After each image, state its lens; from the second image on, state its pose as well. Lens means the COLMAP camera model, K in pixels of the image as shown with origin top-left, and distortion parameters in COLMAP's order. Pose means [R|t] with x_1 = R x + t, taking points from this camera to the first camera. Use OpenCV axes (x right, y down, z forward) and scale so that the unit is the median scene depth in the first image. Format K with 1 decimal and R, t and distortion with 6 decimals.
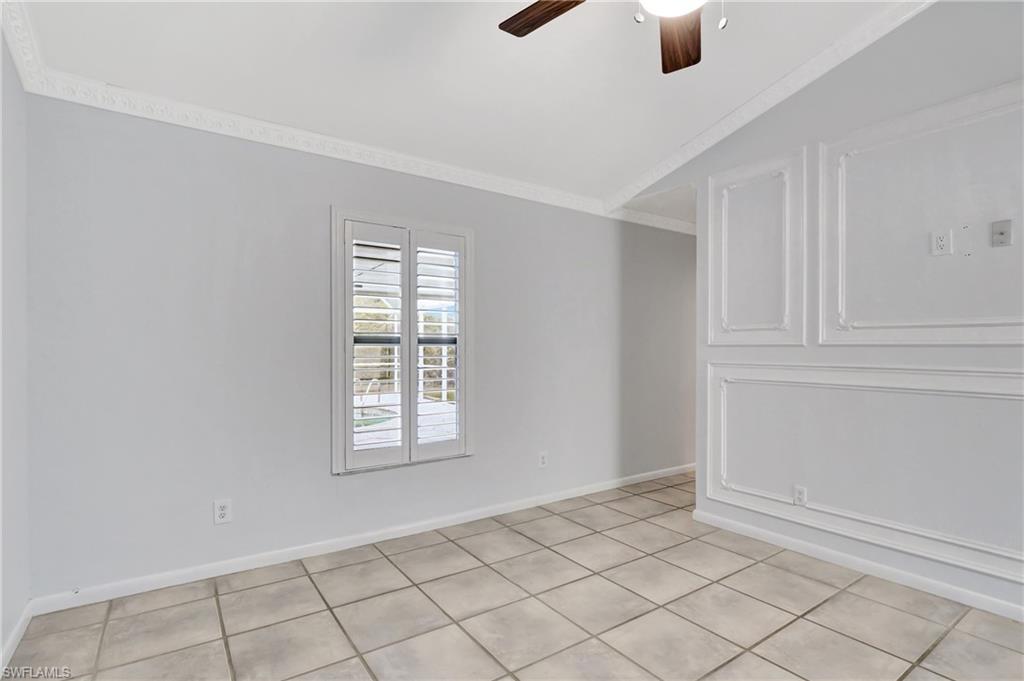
lens RADIAL K [[494.4, 0, 515.9], [0, 494.4, 353.1], [0, 0, 1]] dist [-0.006098, -0.004527]
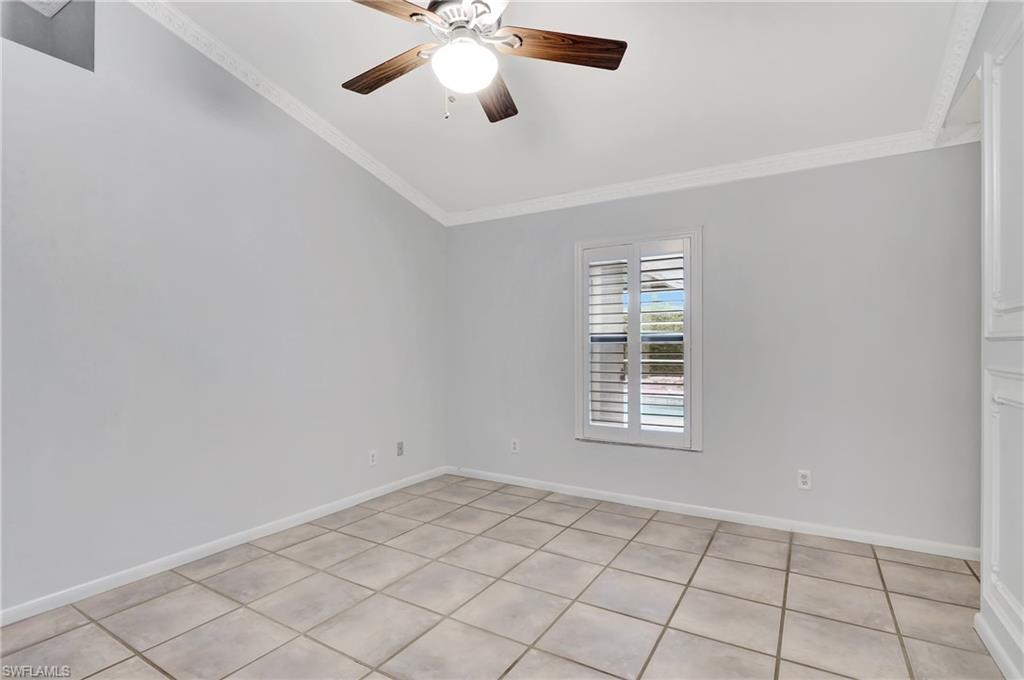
lens RADIAL K [[494.4, 0, 515.4], [0, 494.4, 351.7], [0, 0, 1]] dist [-0.006098, -0.004527]
pose [[0.416729, 0.009394, -0.908982, 0.765644], [-0.003954, 0.999956, 0.008522, -0.004768], [0.909022, 0.000043, 0.416748, 0.272620]]
